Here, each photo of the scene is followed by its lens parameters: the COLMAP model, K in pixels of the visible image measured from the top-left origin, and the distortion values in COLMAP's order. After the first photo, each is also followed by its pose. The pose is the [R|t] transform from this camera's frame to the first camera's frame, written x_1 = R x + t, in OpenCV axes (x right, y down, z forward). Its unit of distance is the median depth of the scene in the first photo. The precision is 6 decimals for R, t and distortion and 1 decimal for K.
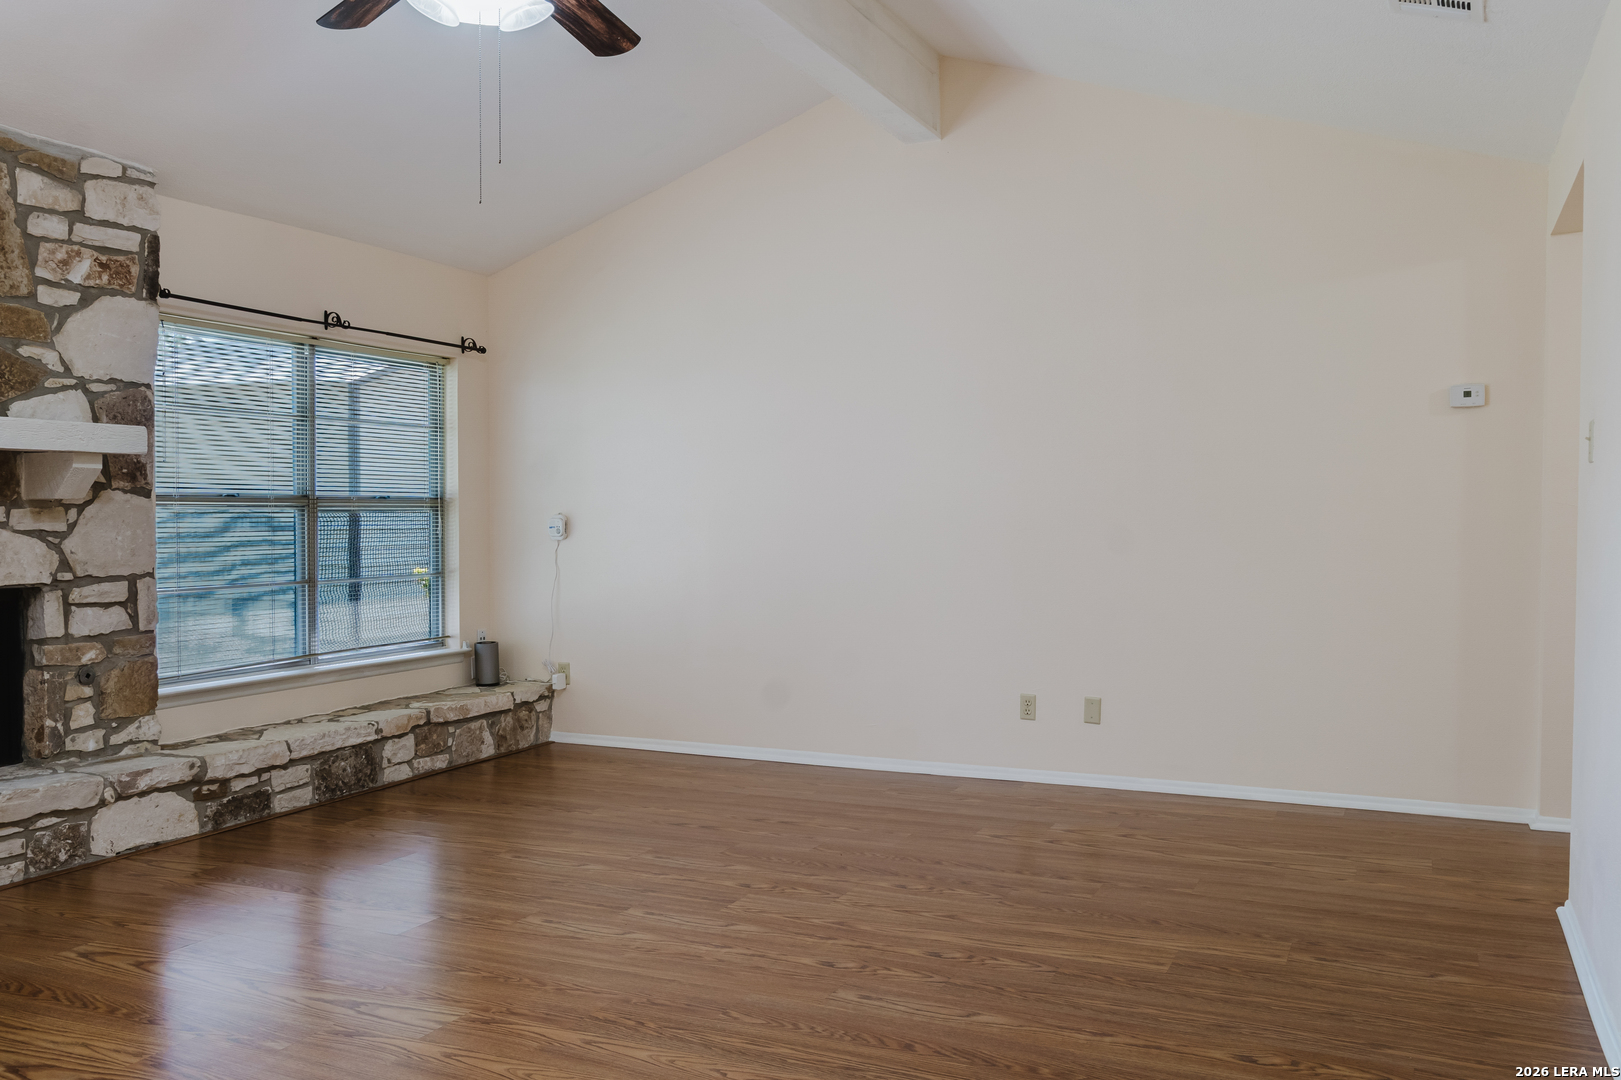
lens RADIAL K [[1328.4, 0, 813.0], [0, 1328.4, 544.7], [0, 0, 1]] dist [-0.015602, 0.014352]
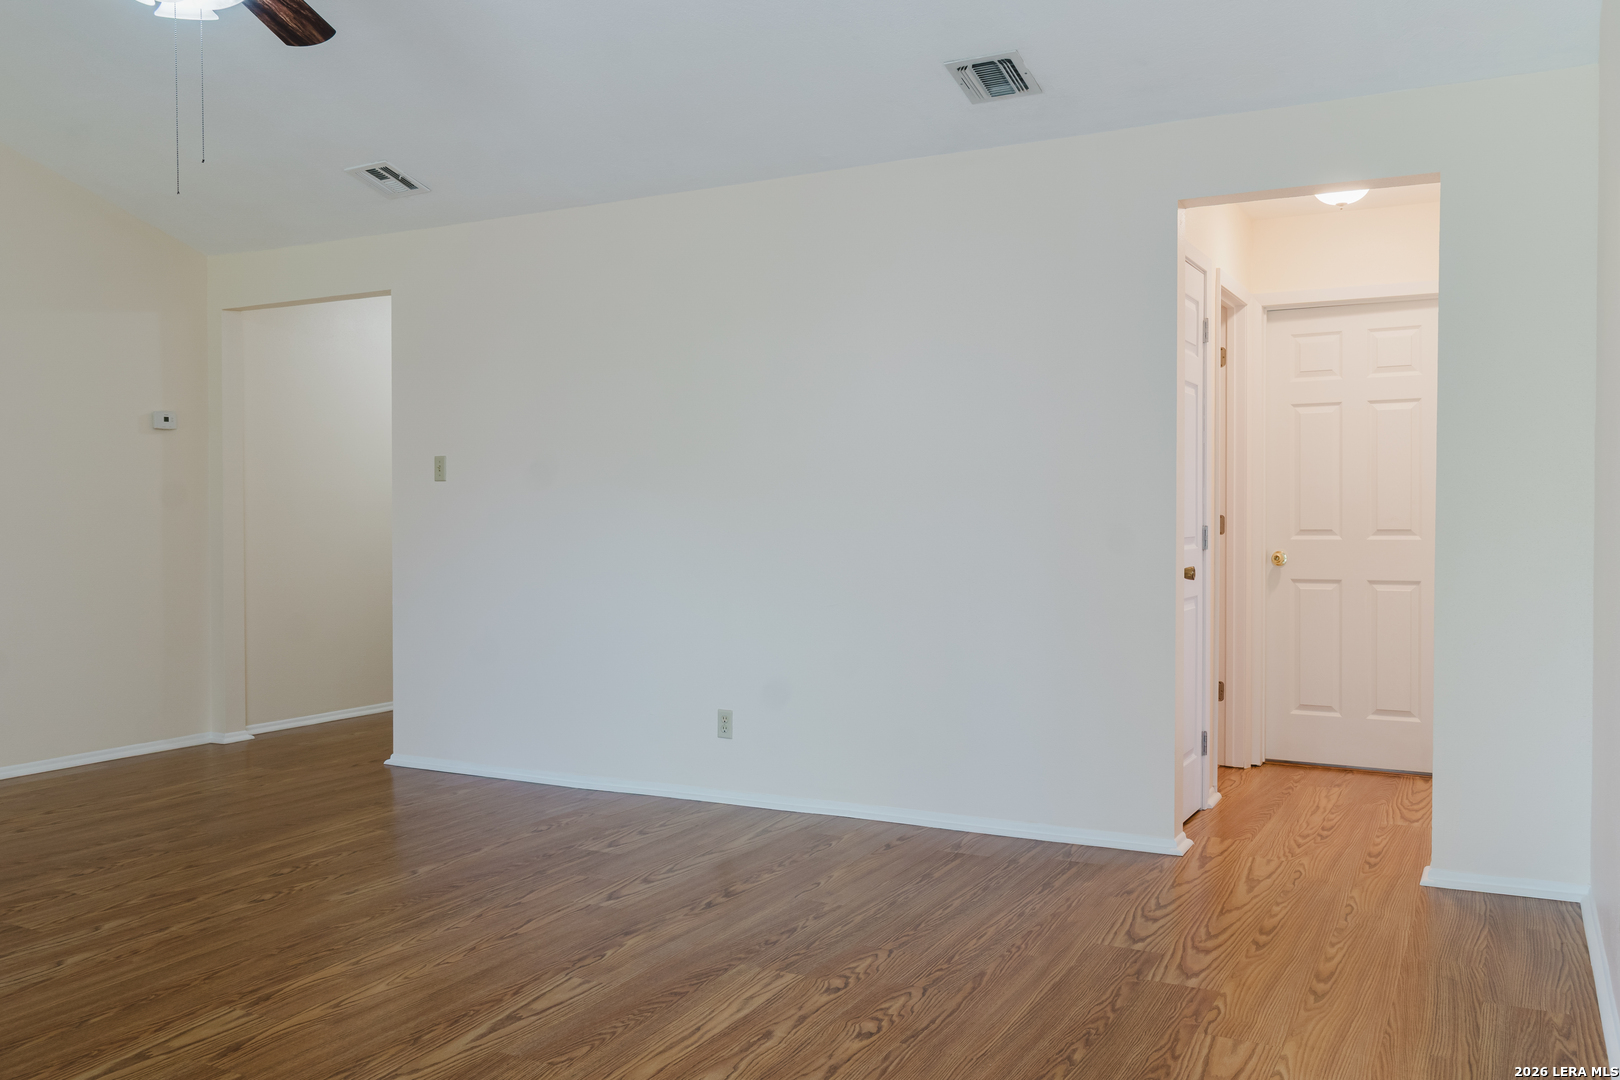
lens RADIAL K [[1327.6, 0, 812.5], [0, 1327.6, 544.7], [0, 0, 1]] dist [-0.015602, 0.014352]
pose [[0.055817, -0.025036, 0.998127, -0.798753], [0.025426, 0.999397, 0.023646, -0.006768], [-0.998117, 0.024058, 0.056420, 0.320806]]
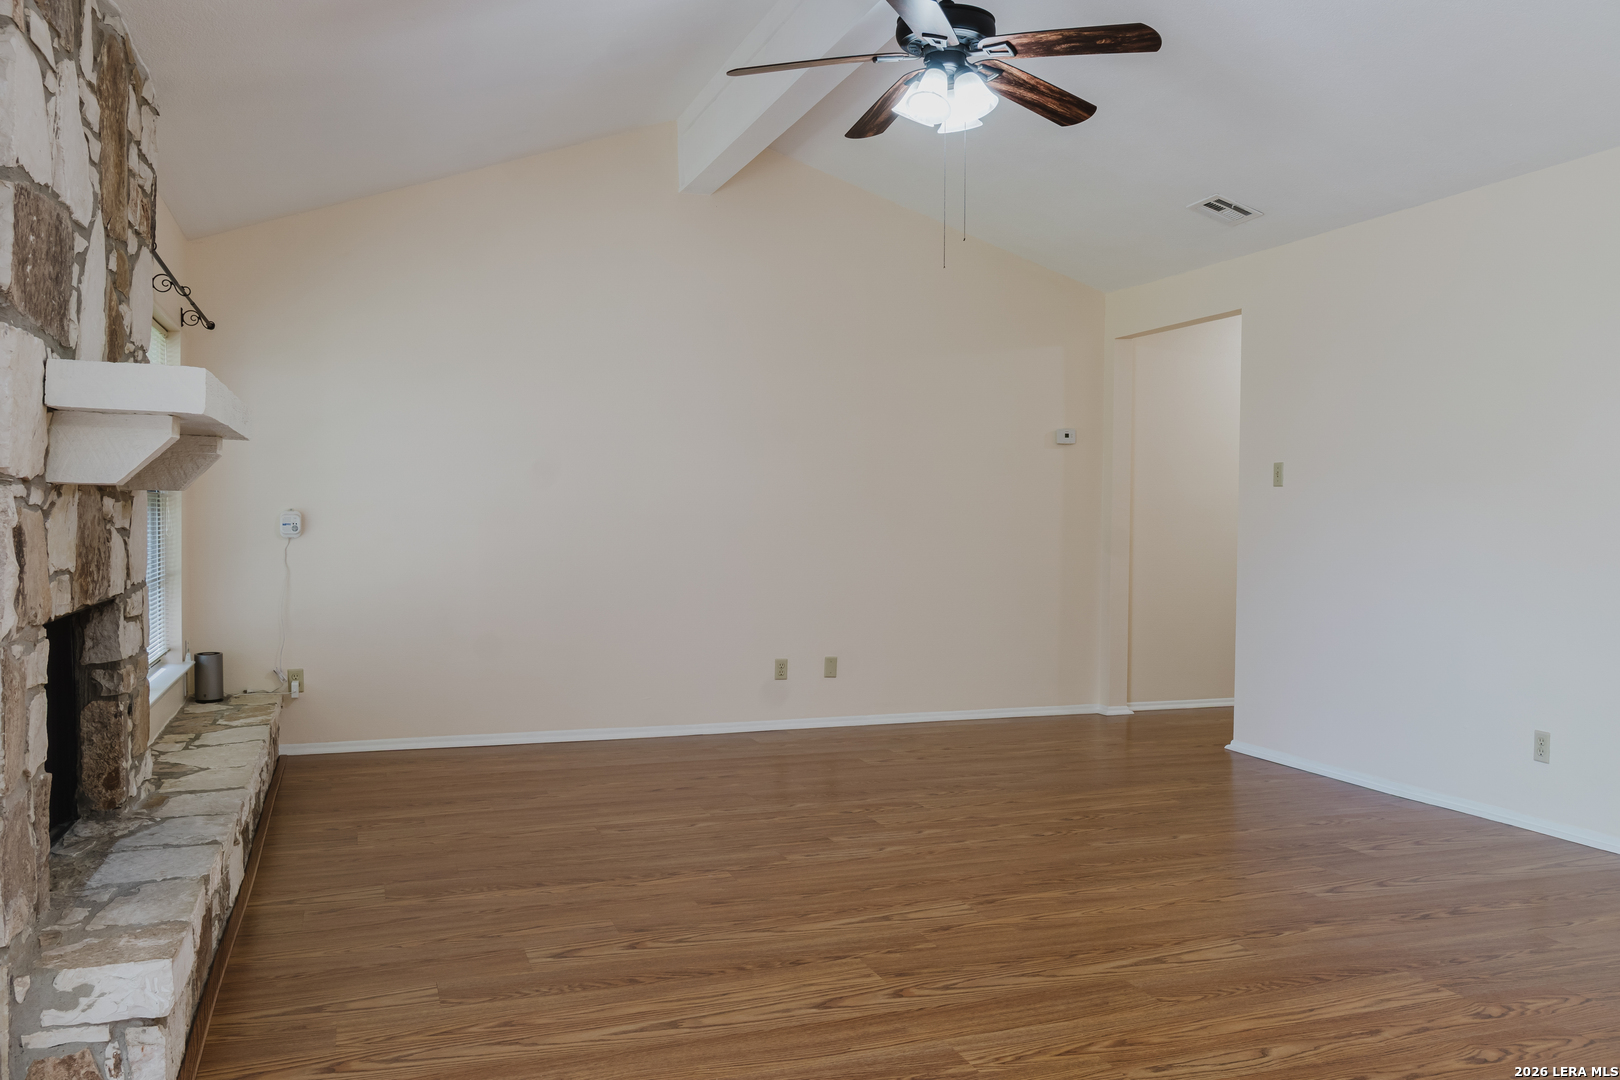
lens RADIAL K [[1315.2, 0, 810.0], [0, 1315.2, 540.0], [0, 0, 1]] dist [-0.017860, 0.014143]
pose [[0.723136, -0.009896, 0.690635, -0.806412], [0.010747, 0.999938, 0.003075, -0.001536], [-0.690622, 0.005199, 0.723197, 0.117734]]
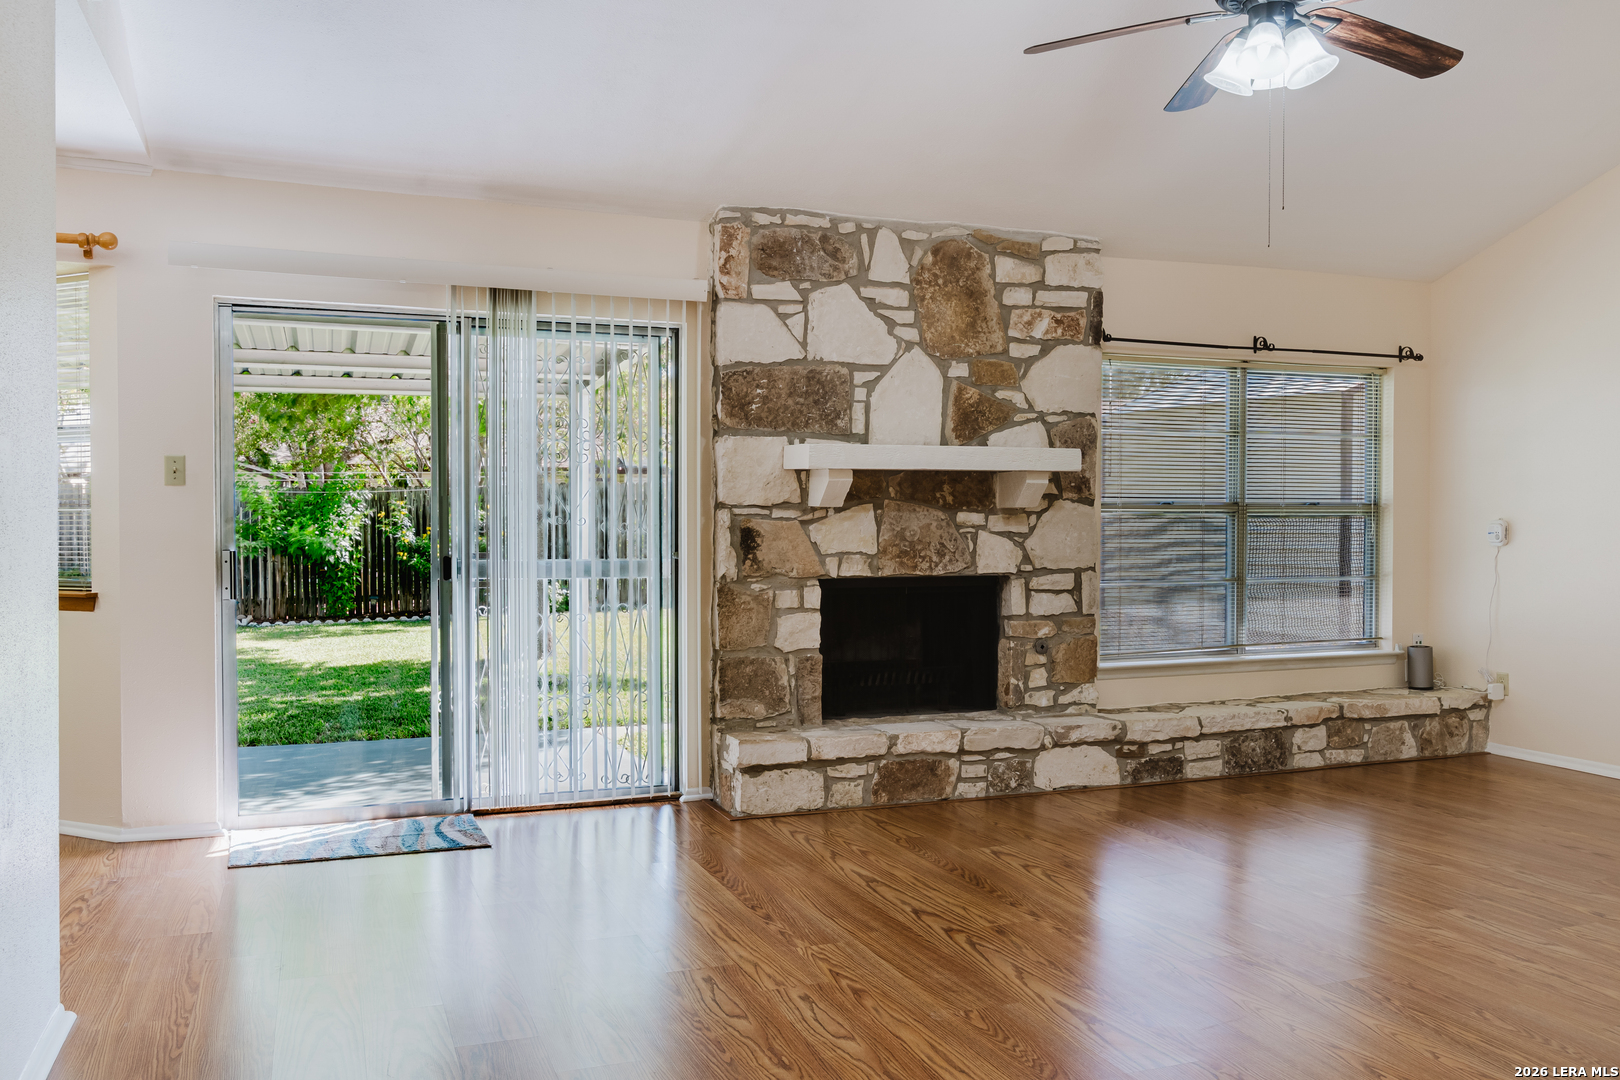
lens RADIAL K [[1306.8, 0, 814.3], [0, 1306.8, 544.0], [0, 0, 1]] dist [-0.021152, 0.022714]
pose [[0.712734, 0.013876, -0.701297, 0.171334], [-0.016538, 0.999859, 0.002976, 0.000456], [0.701240, 0.009477, 0.712863, -0.044442]]
